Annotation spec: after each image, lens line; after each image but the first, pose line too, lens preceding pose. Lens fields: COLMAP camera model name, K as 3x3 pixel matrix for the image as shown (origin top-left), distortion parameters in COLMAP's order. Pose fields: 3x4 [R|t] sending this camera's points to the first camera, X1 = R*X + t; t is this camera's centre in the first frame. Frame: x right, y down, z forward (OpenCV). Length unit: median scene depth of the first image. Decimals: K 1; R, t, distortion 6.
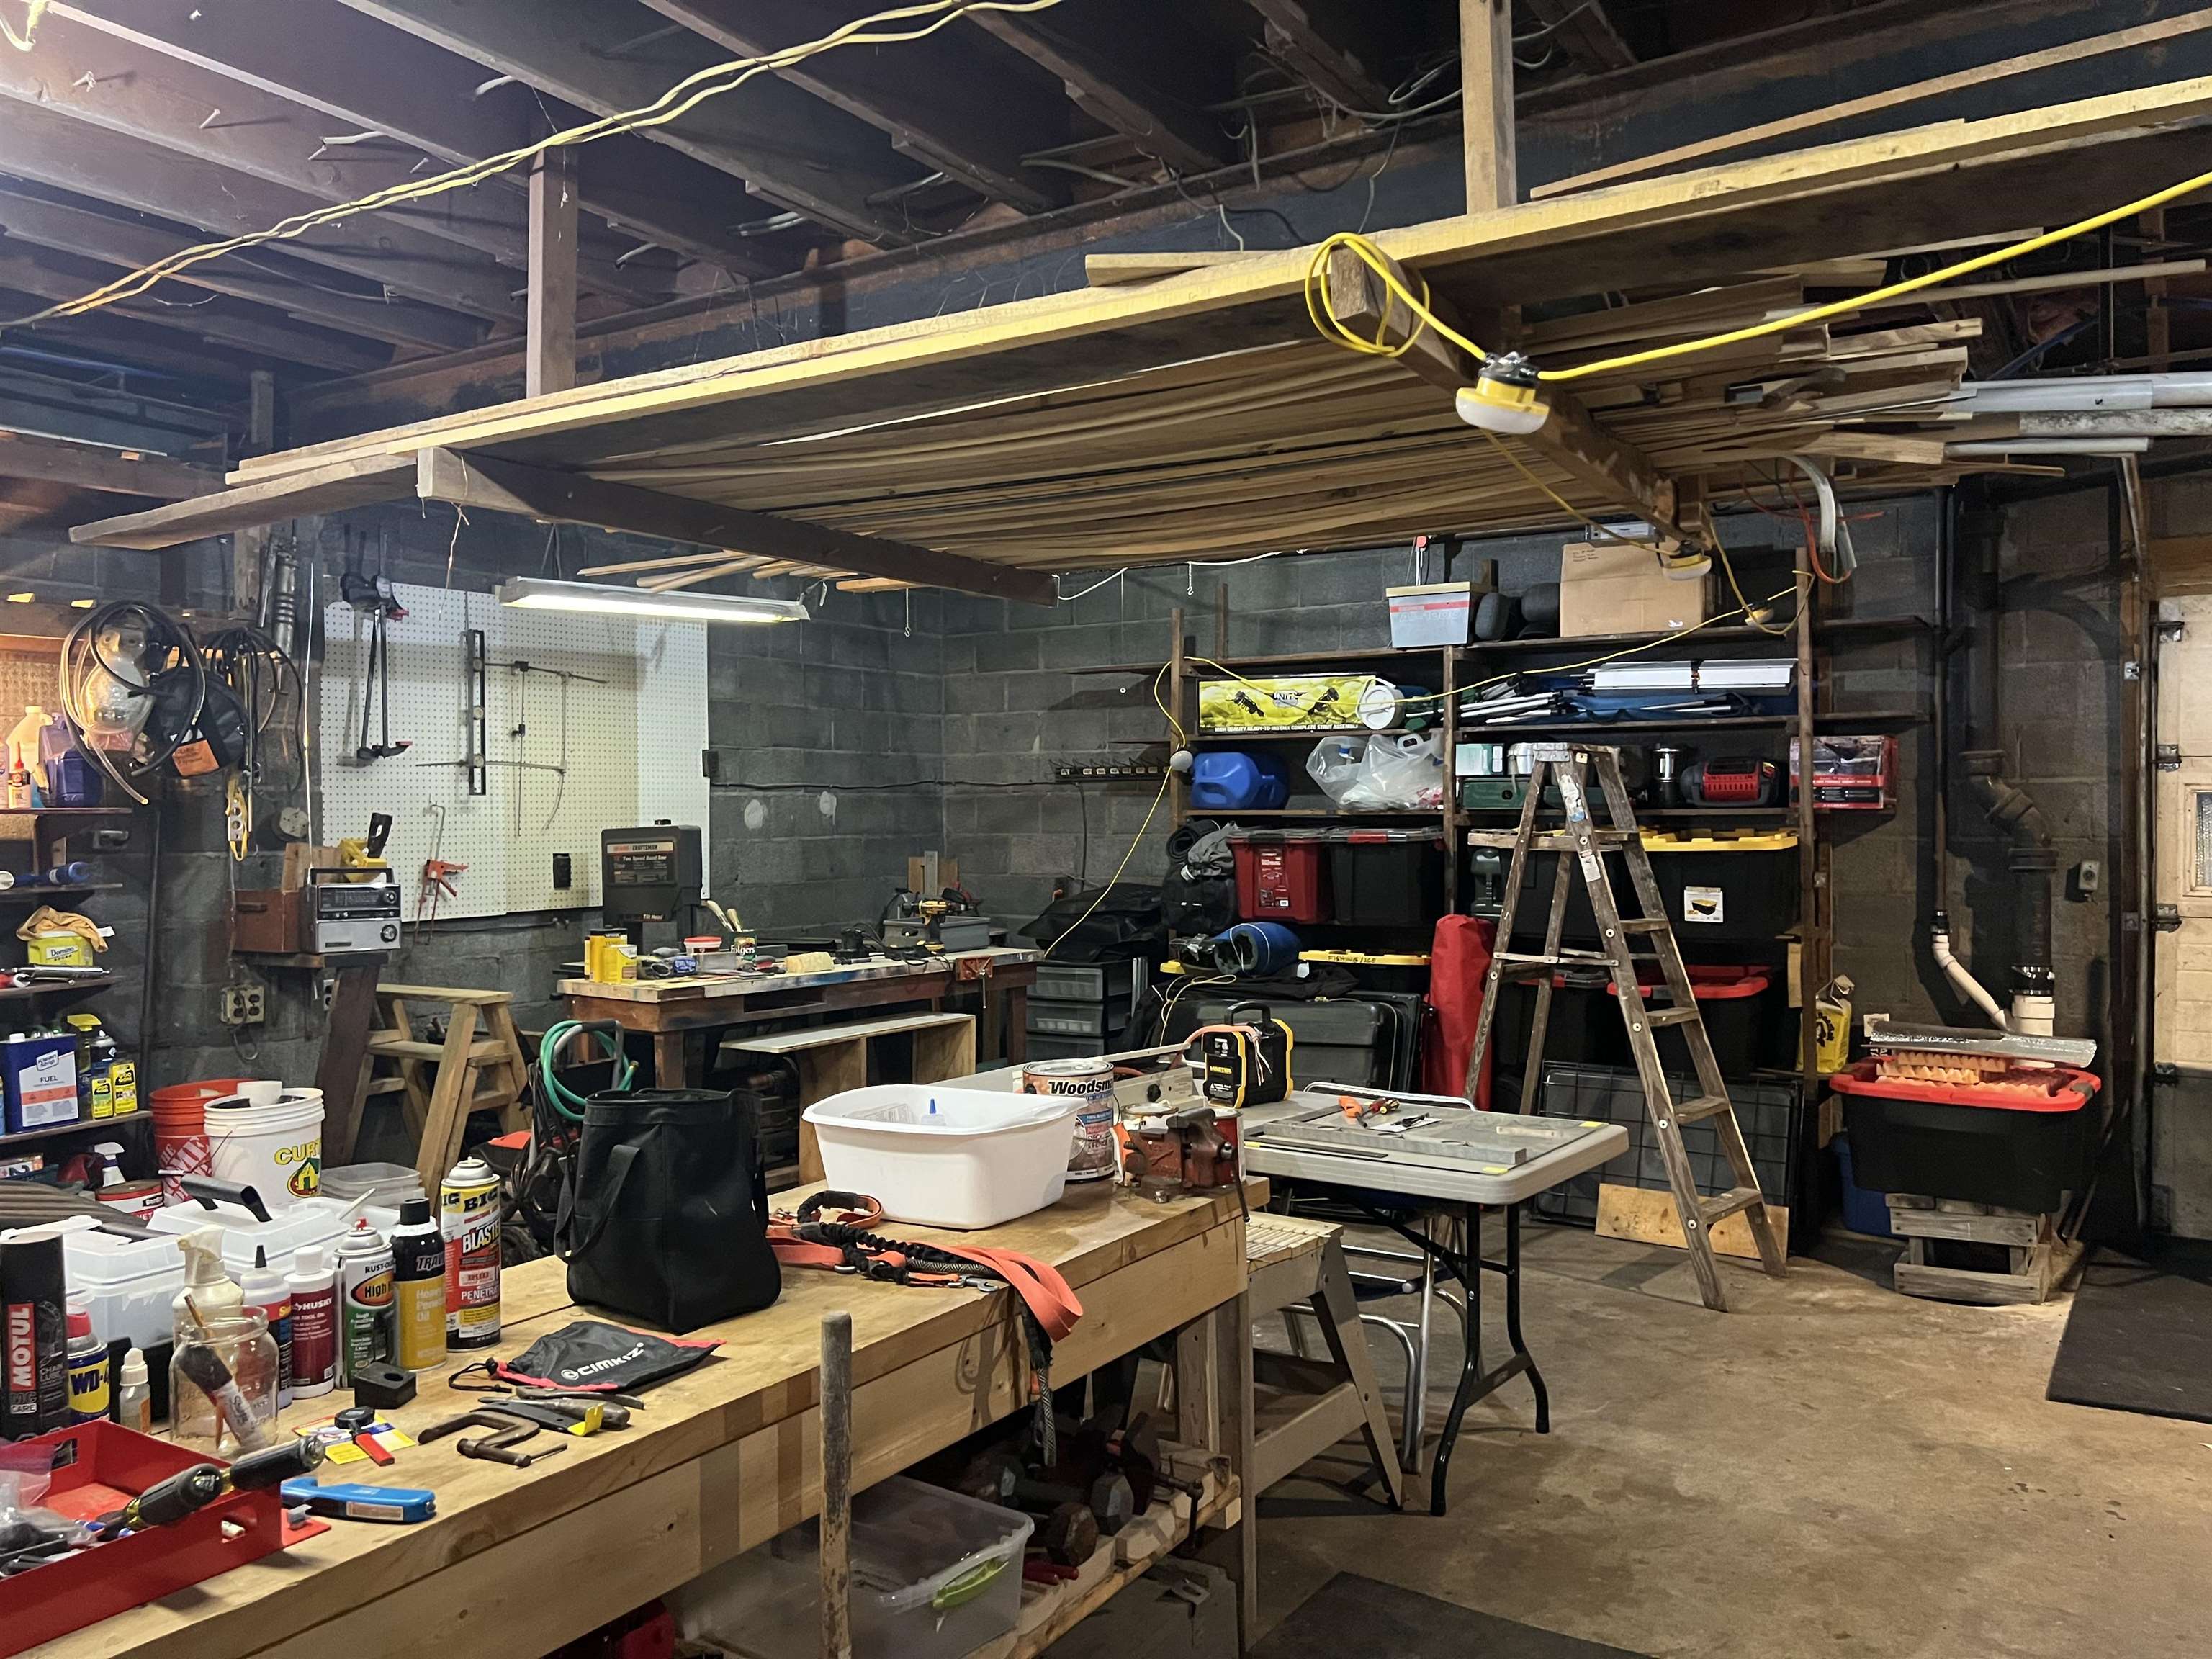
lens RADIAL K [[1673.5, 0, 1114.3], [0, 1673.5, 819.3], [0, 0, 1]] dist [0.056814, -0.062288]
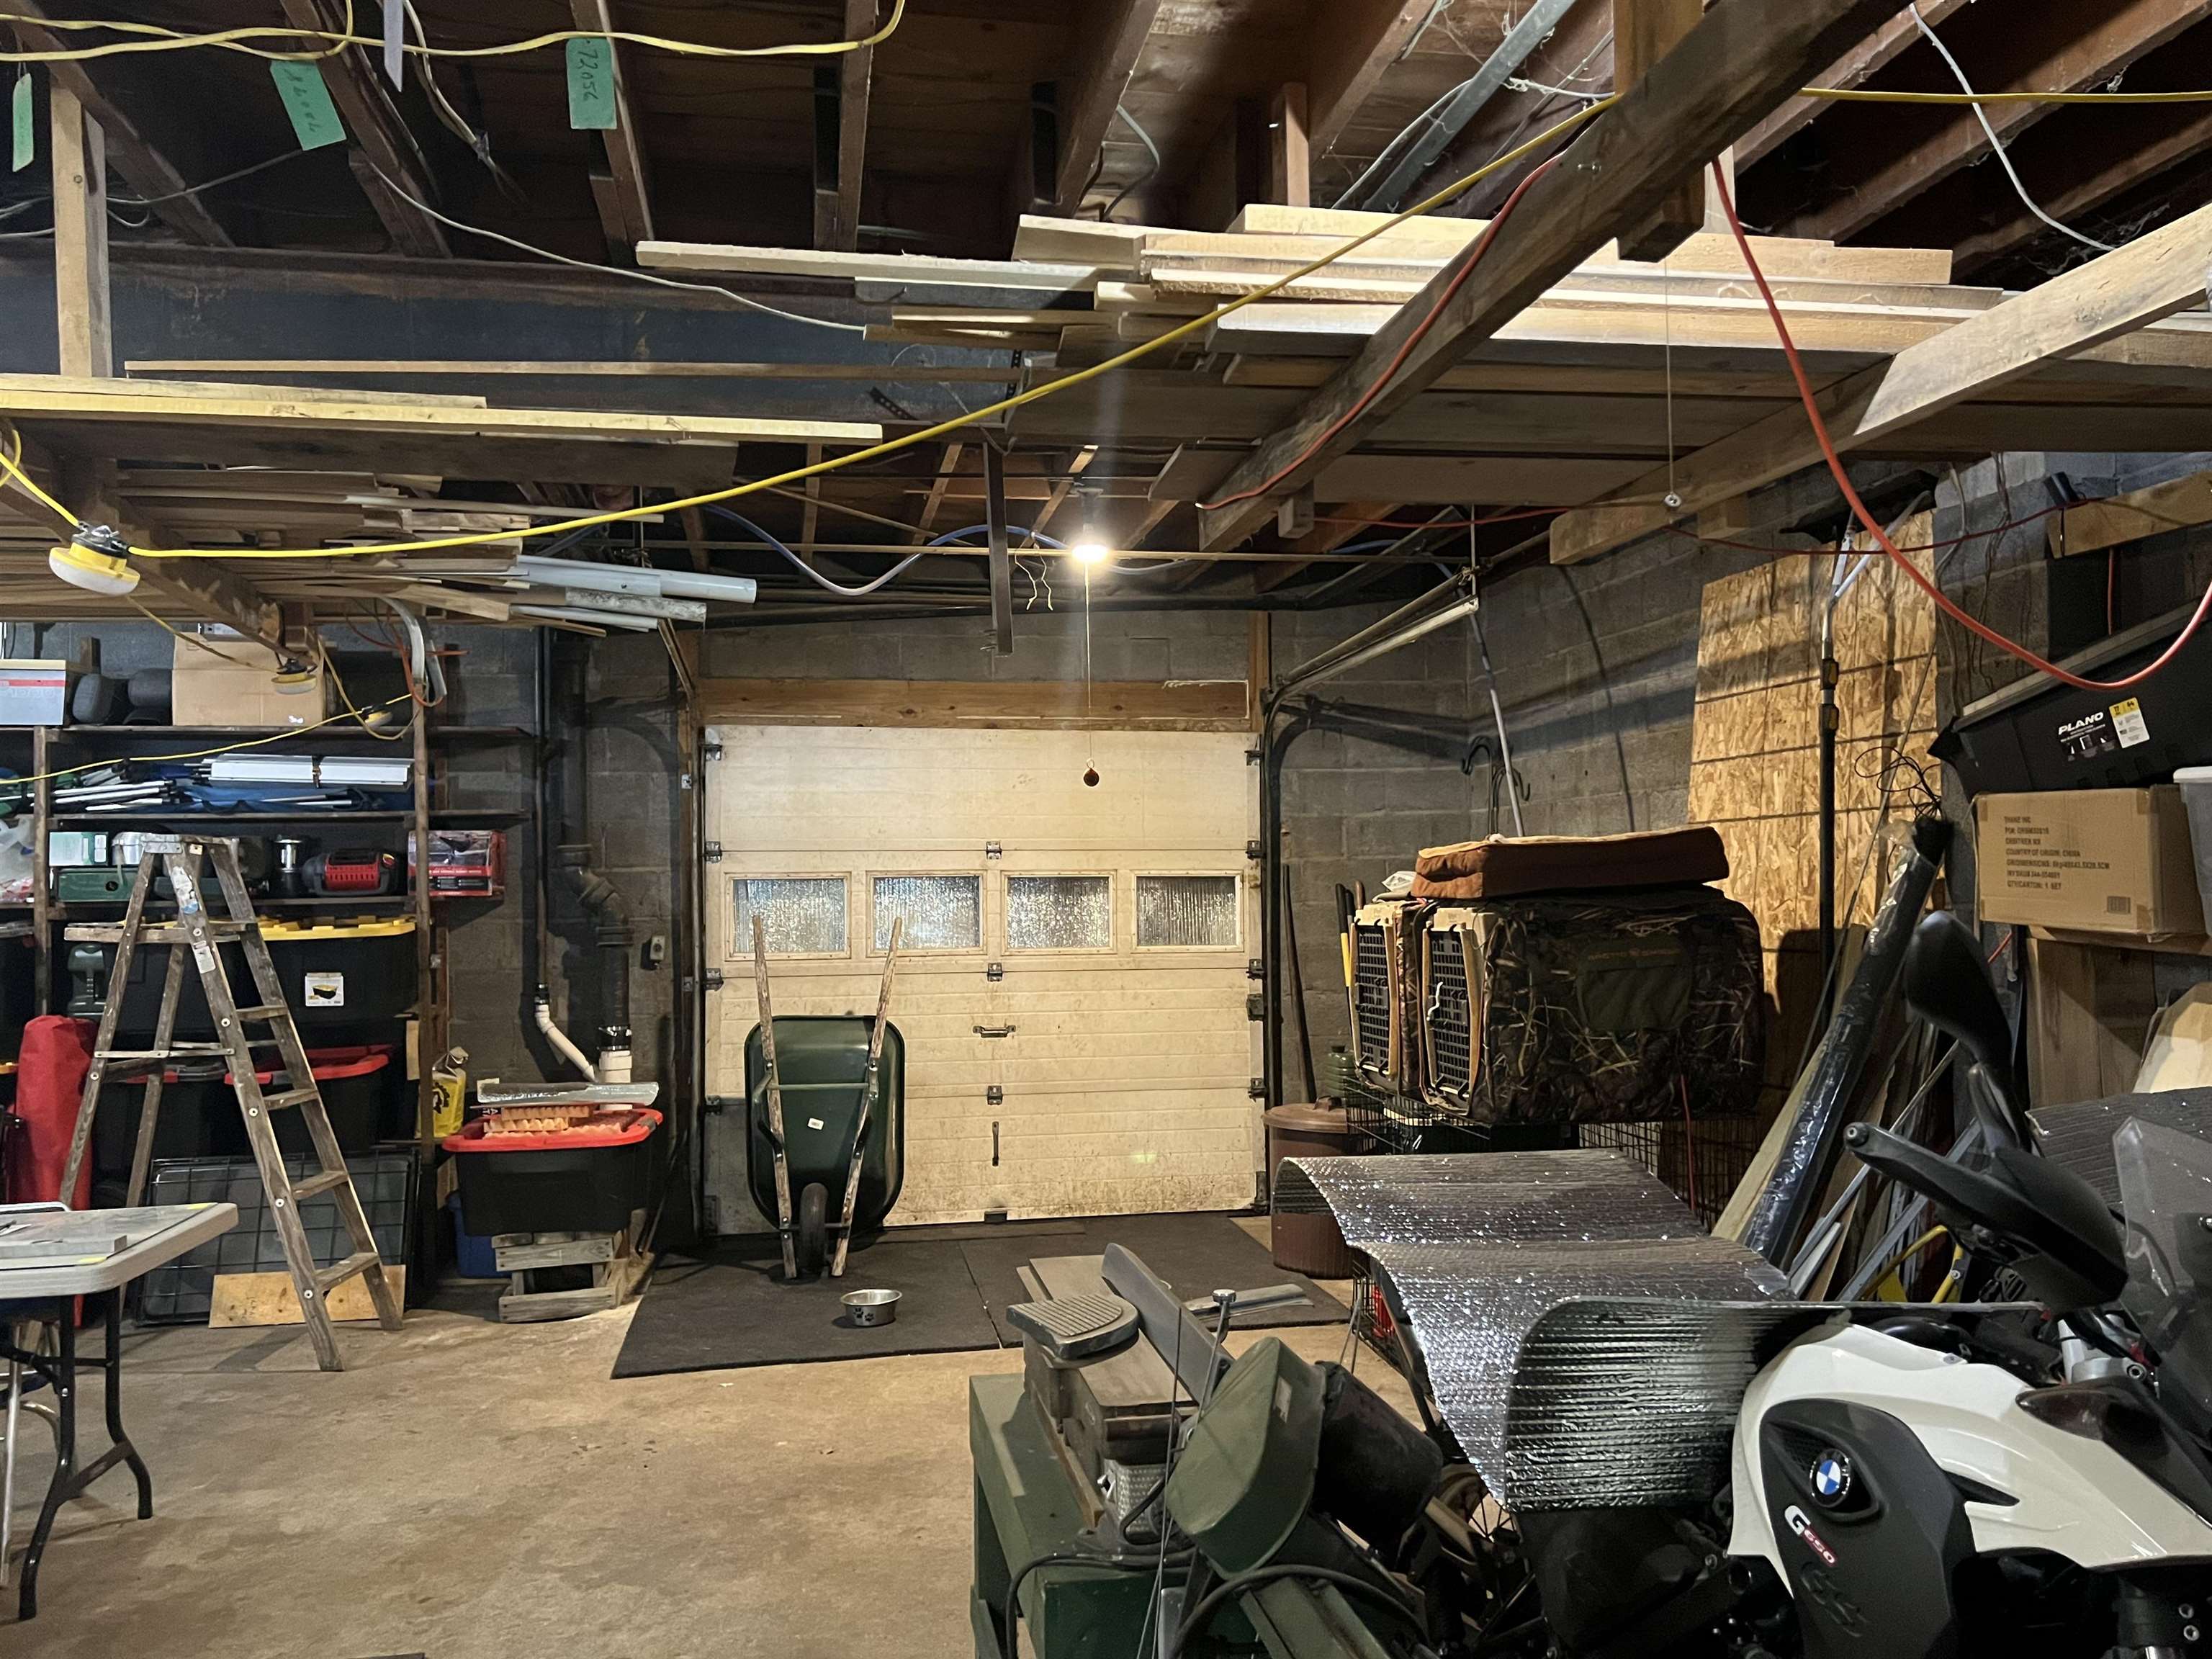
lens RADIAL K [[1673.5, 0, 1128.0], [0, 1673.5, 843.1], [0, 0, 1]] dist [0.056814, -0.062288]
pose [[0.719178, 0.007364, 0.694787, -0.025521], [0.016967, 0.999460, -0.028156, -0.002881], [-0.694619, 0.032037, 0.718664, -0.122485]]
